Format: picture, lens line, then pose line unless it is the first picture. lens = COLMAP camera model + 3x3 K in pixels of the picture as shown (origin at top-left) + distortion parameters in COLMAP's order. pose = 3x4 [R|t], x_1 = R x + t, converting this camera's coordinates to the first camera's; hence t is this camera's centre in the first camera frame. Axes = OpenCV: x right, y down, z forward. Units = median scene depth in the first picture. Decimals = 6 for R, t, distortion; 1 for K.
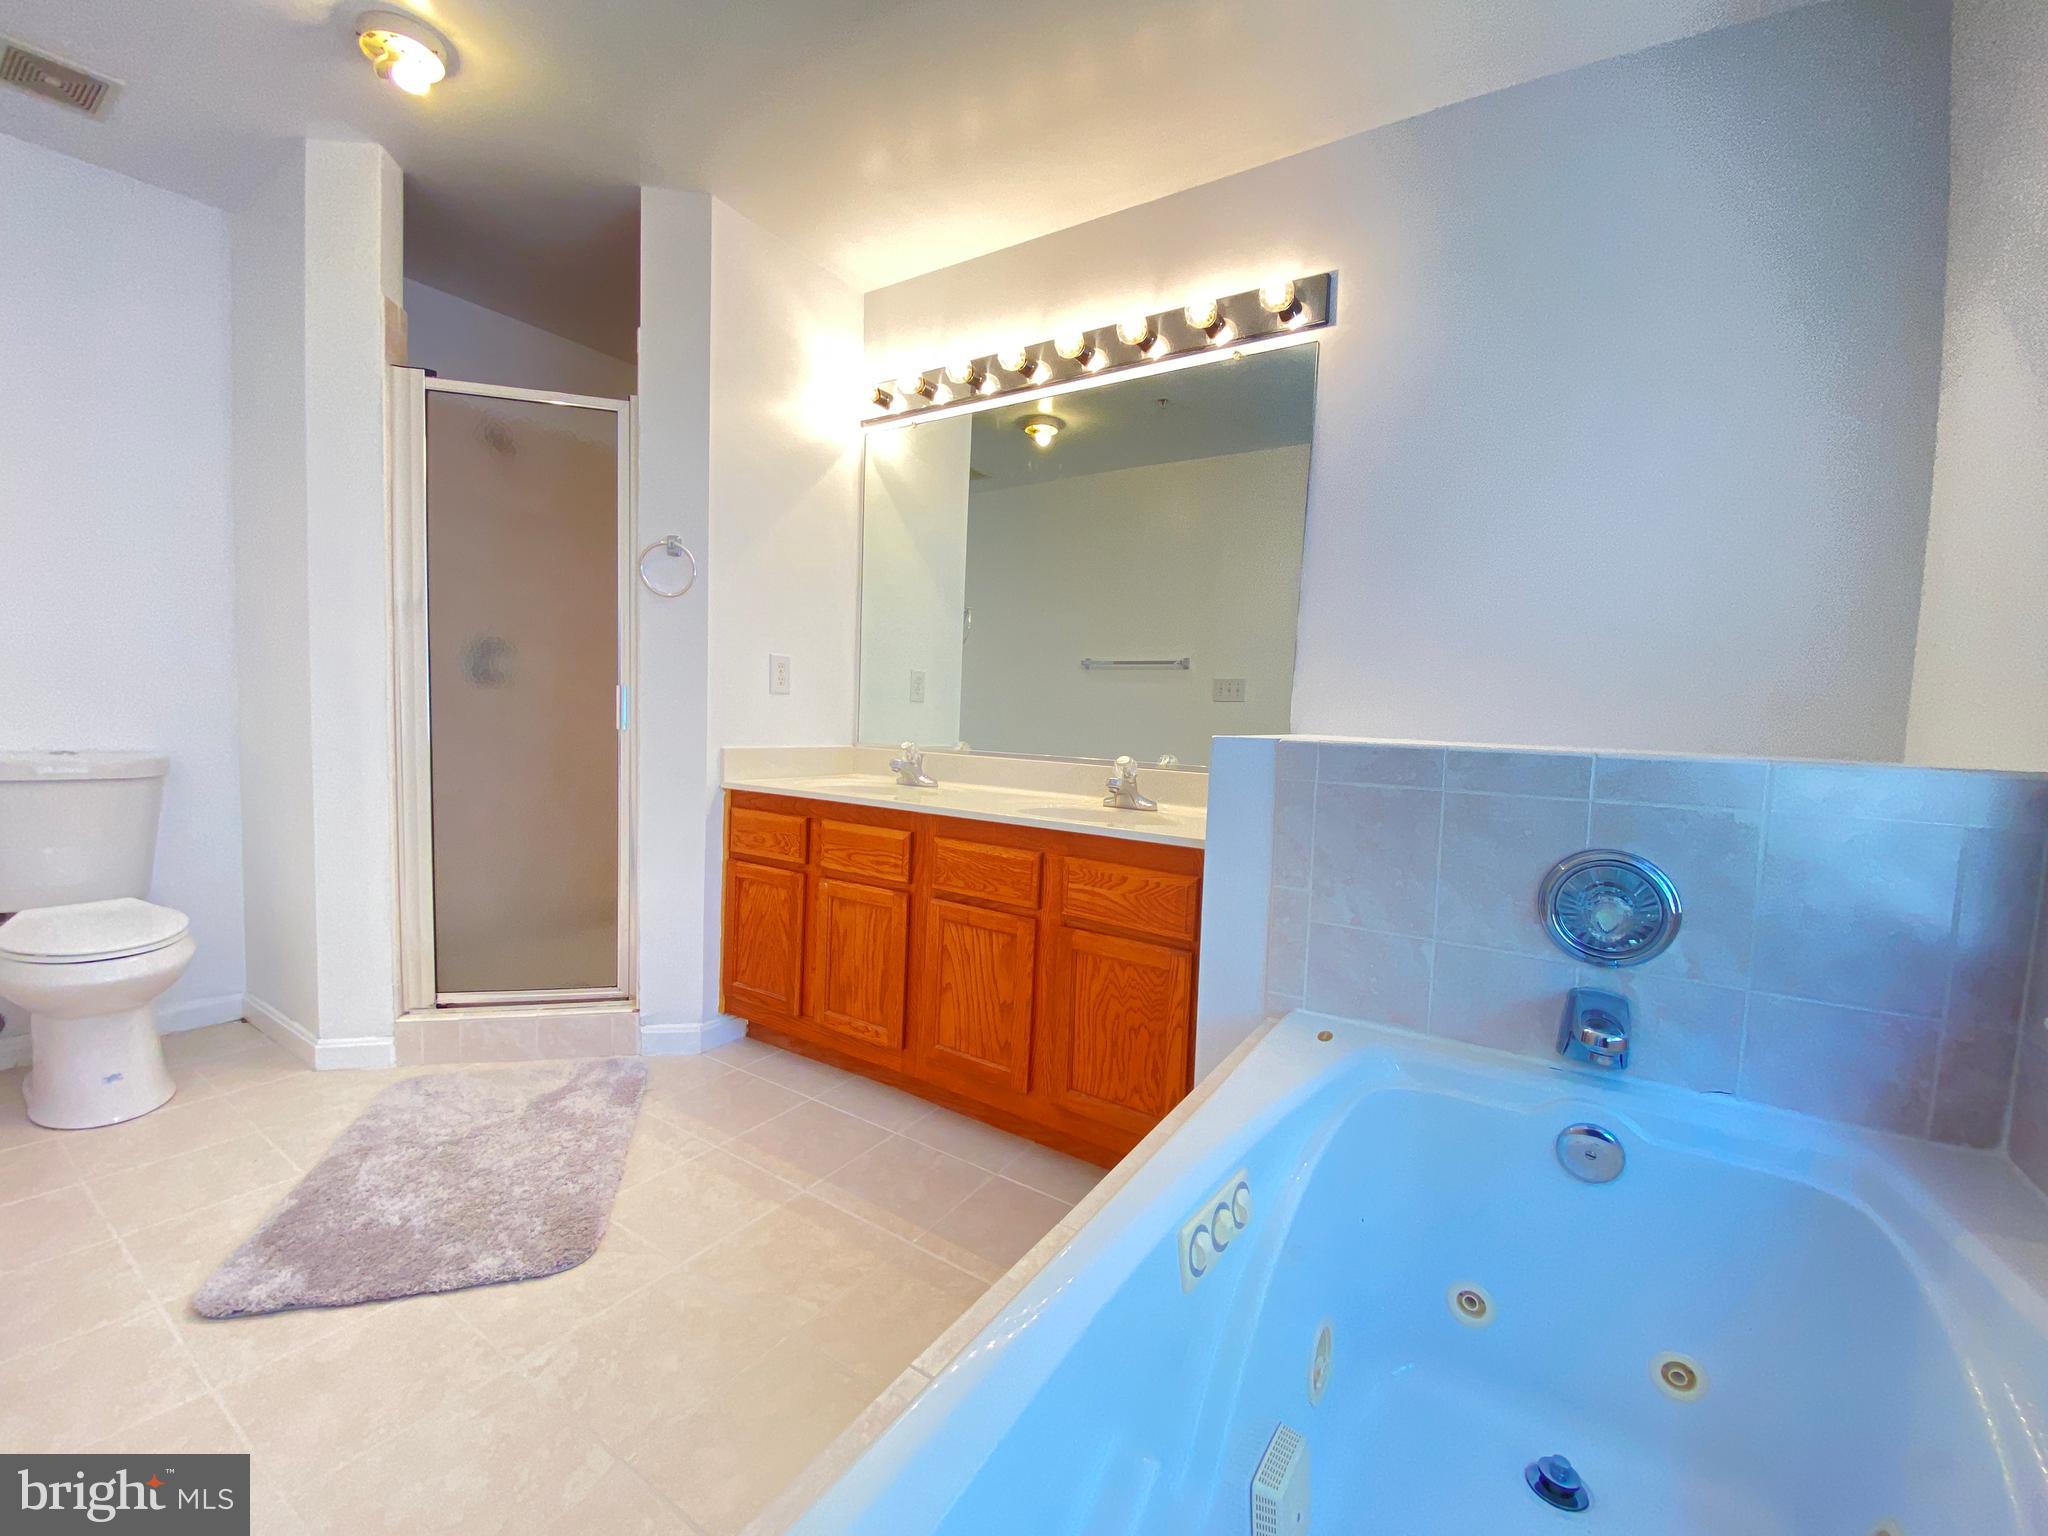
lens RADIAL K [[830.6, 0, 1011.7], [0, 830.6, 775.1], [0, 0, 1]] dist [0.037385, -0.031388]
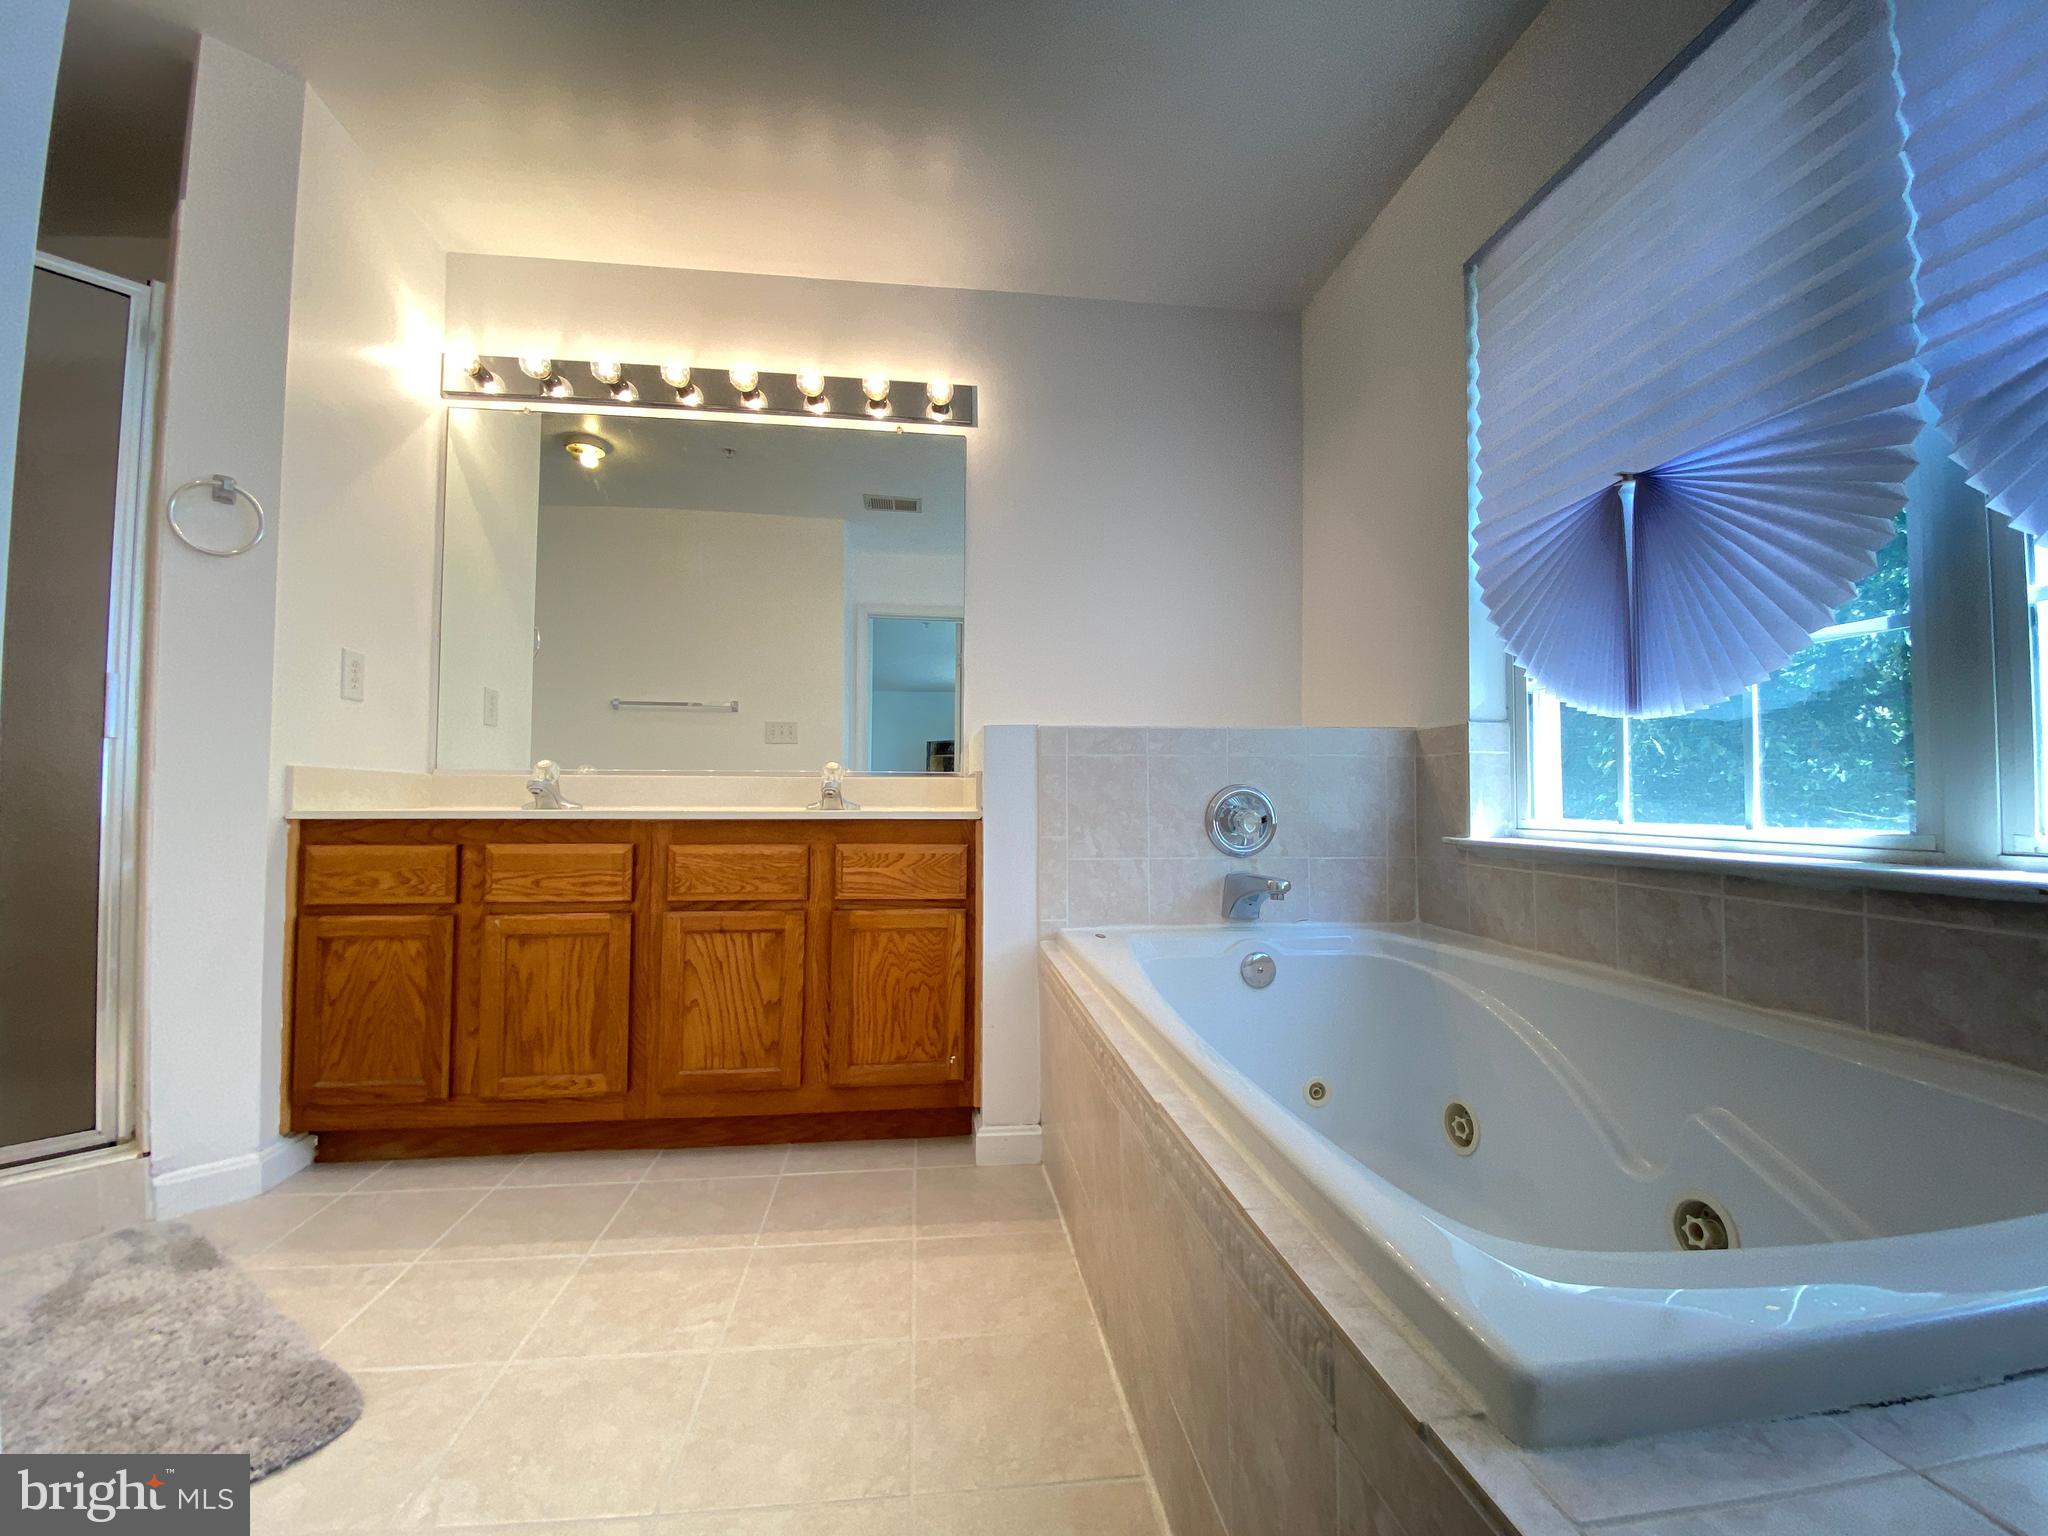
lens RADIAL K [[846.1, 0, 1027.9], [0, 846.1, 771.3], [0, 0, 1]] dist [0.018562, -0.021312]
pose [[0.759932, -0.012017, 0.649892, -0.382718], [0.074171, 0.994902, -0.068333, 0.082196], [-0.645757, 0.100132, 0.756949, 0.007194]]
